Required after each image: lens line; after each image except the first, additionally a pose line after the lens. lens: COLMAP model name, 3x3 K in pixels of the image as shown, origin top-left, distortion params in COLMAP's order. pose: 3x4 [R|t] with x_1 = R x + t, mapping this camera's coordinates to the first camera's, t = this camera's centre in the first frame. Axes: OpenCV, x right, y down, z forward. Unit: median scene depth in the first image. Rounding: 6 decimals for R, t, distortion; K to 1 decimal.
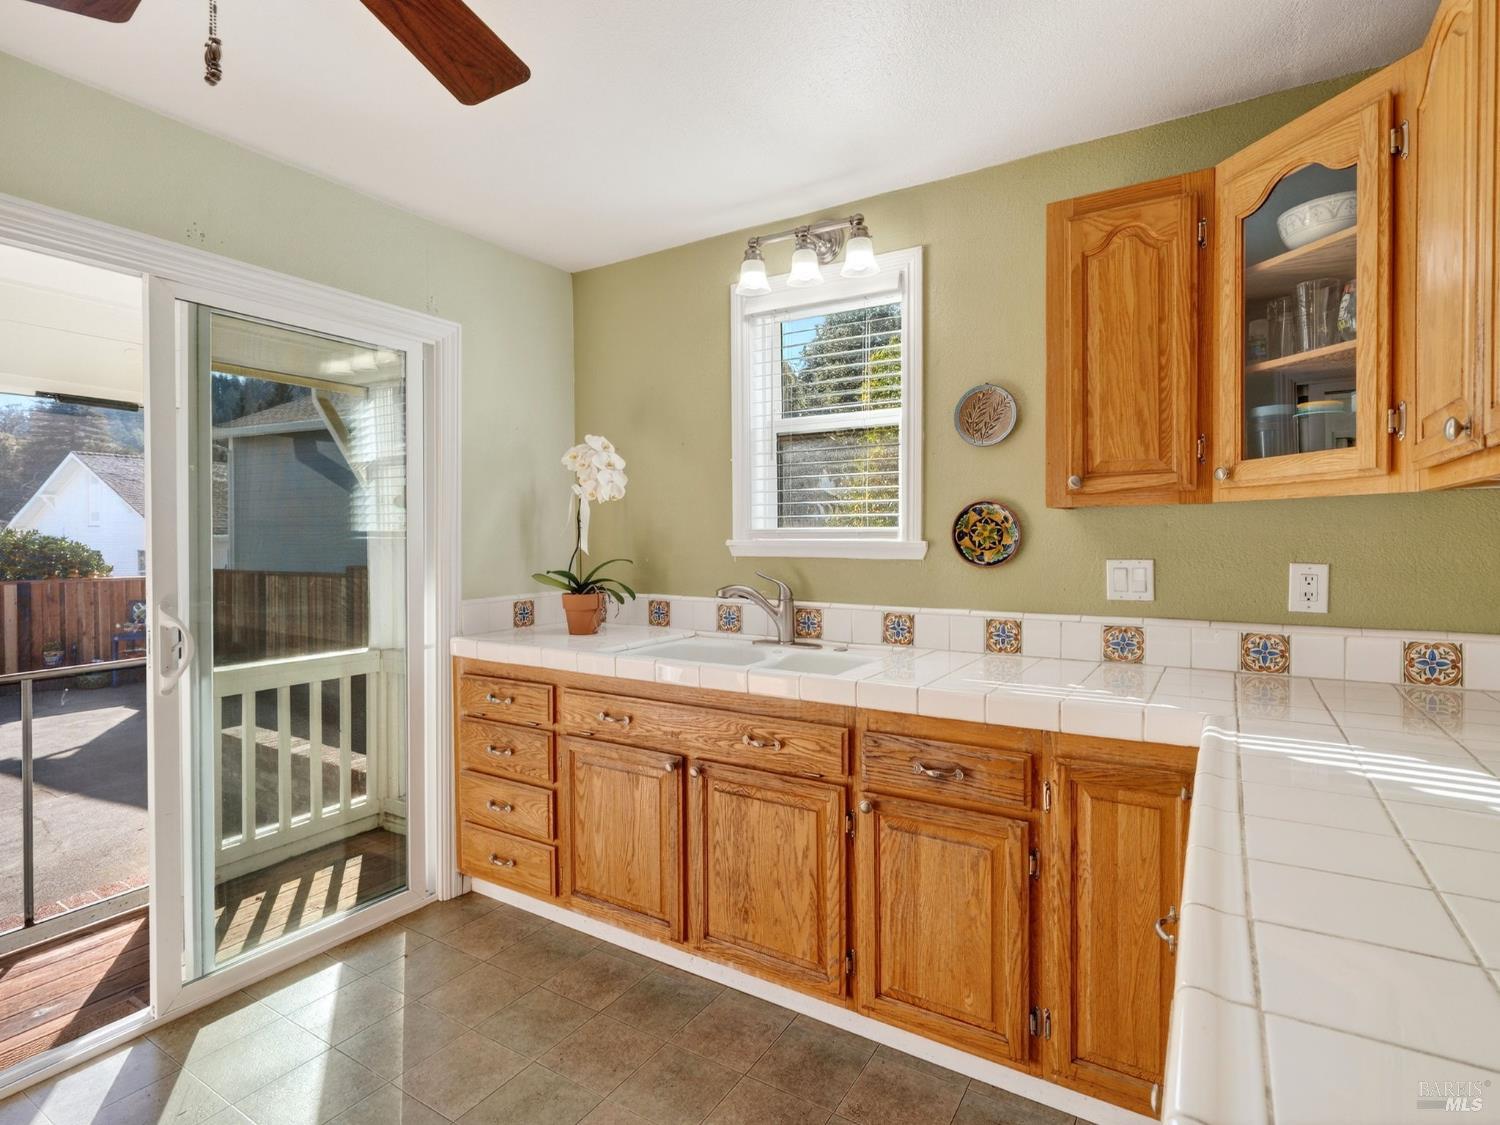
lens RADIAL K [[793.2, 0, 690.0], [0, 793.2, 549.4], [0, 0, 1]] dist [-0.002296, 0.000278]
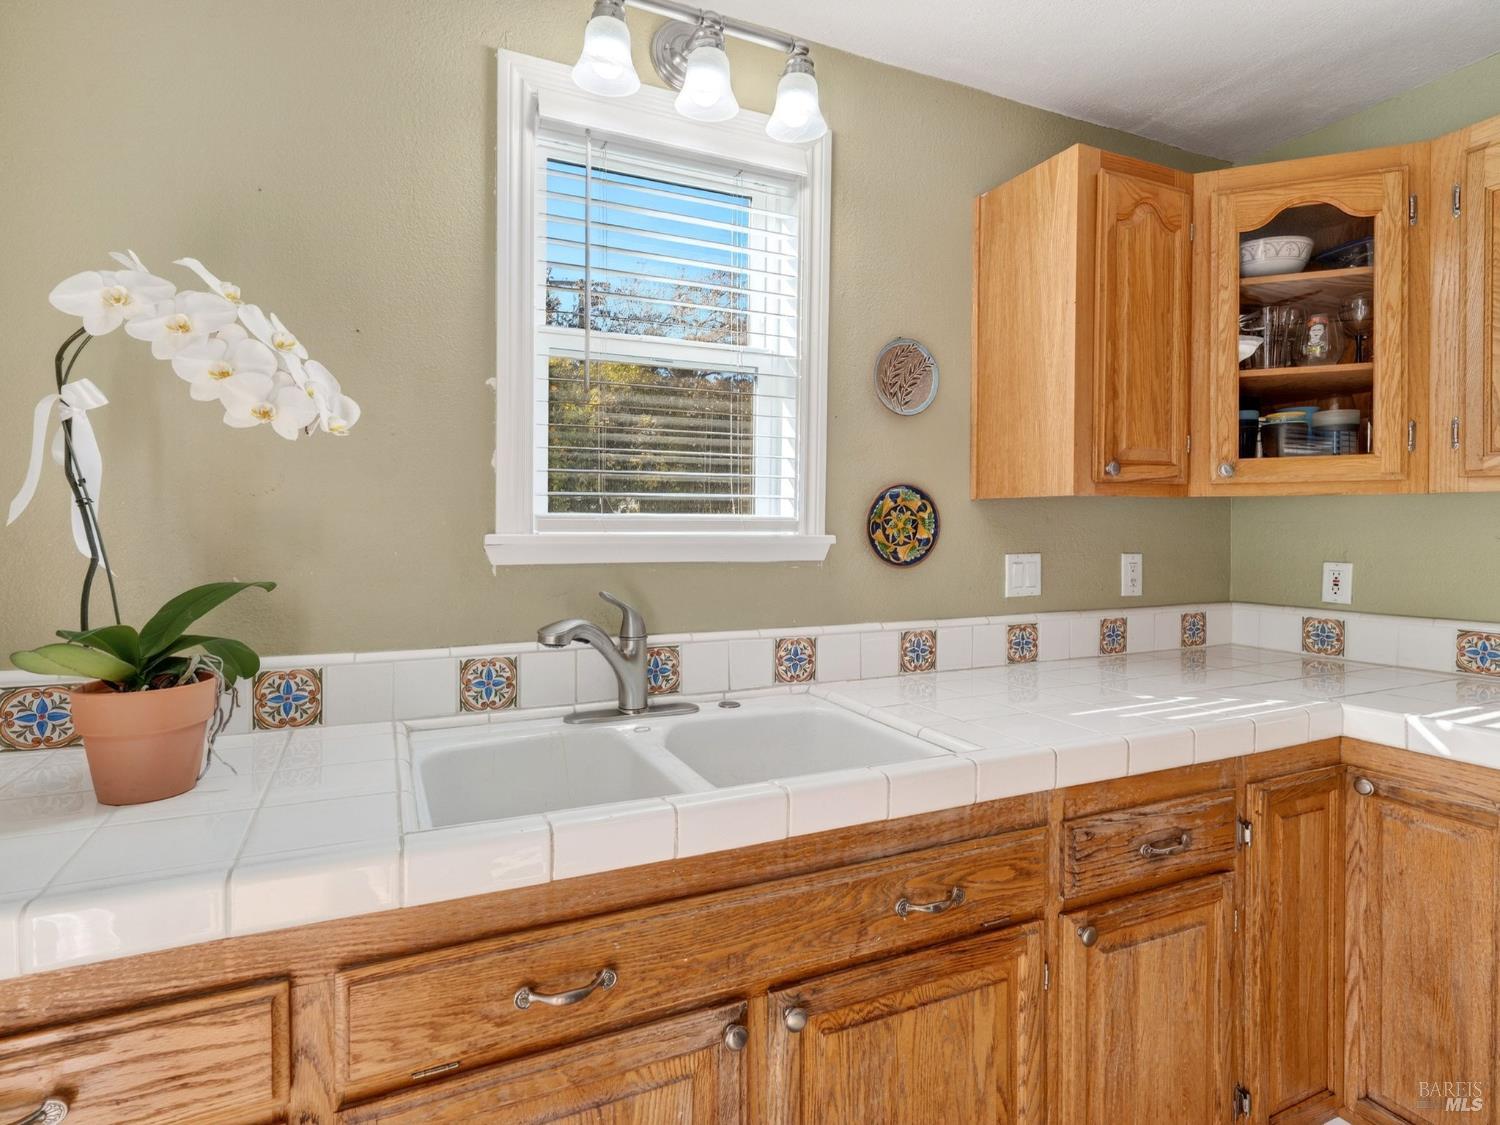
lens RADIAL K [[799.2, 0, 836.9], [0, 799.2, 536.8], [0, 0, 1]] dist [0.001052, 0.000481]
pose [[0.493995, -0.004766, 0.869452, -0.412534], [0.010832, 0.999941, -0.000673, -0.009588], [-0.869397, 0.009750, 0.494017, 0.761549]]
